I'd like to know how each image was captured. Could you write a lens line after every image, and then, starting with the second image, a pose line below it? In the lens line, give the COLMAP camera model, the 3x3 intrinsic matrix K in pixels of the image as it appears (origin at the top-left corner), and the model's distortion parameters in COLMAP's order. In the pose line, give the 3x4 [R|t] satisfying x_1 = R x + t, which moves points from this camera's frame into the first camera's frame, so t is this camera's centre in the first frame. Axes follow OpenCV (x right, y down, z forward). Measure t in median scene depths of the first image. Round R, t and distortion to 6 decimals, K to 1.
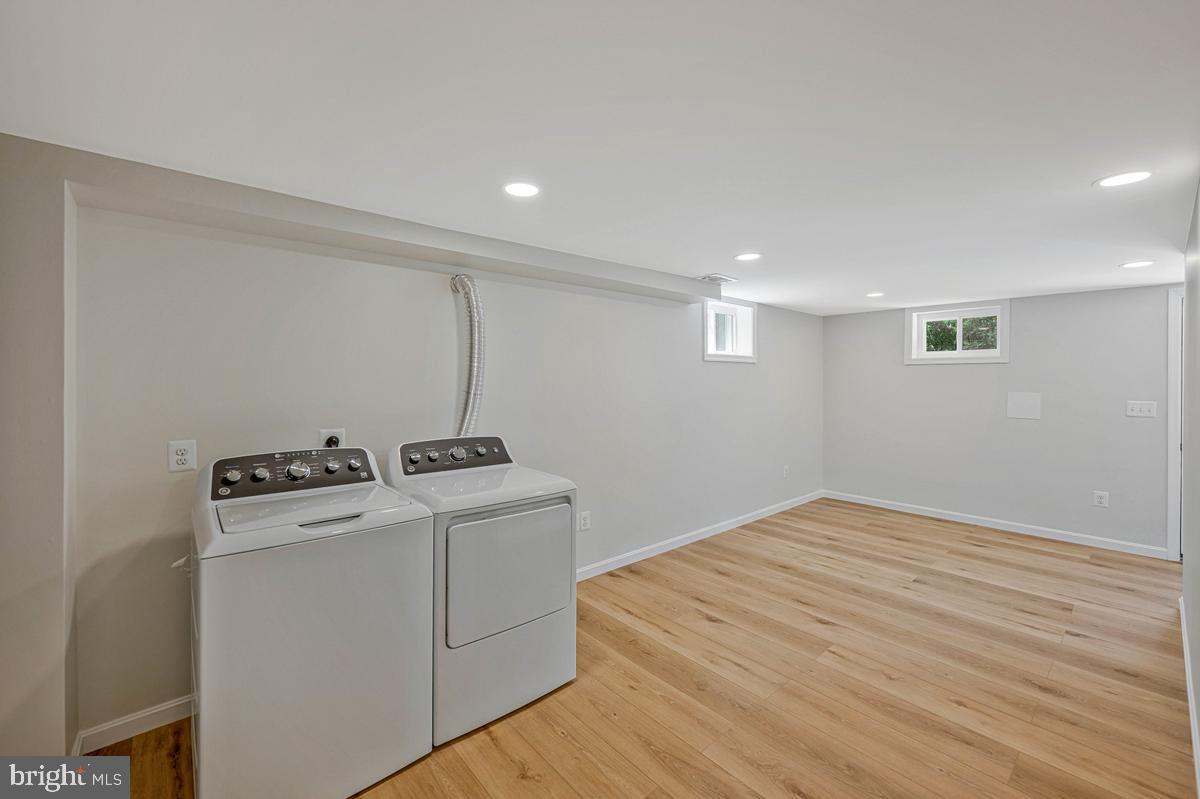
lens RADIAL K [[492.8, 0, 600.5], [0, 492.8, 388.0], [0, 0, 1]] dist [0.000651, 0.000336]
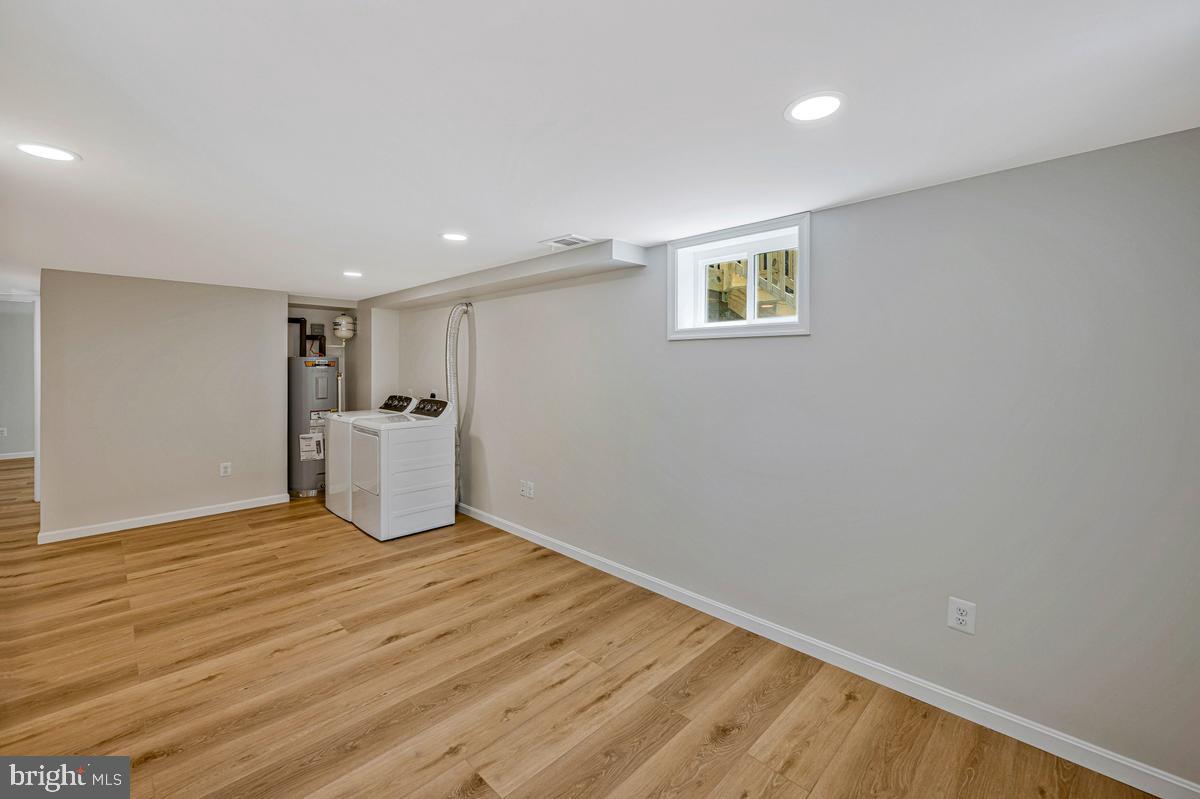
lens RADIAL K [[492.8, 0, 599.5], [0, 492.8, 370.2], [0, 0, 1]] dist [0.000651, 0.000336]
pose [[0.067414, 0.003121, -0.997720, 1.182878], [-0.019994, 0.999799, 0.001776, -0.016684], [0.997525, 0.019829, 0.067462, 1.128820]]
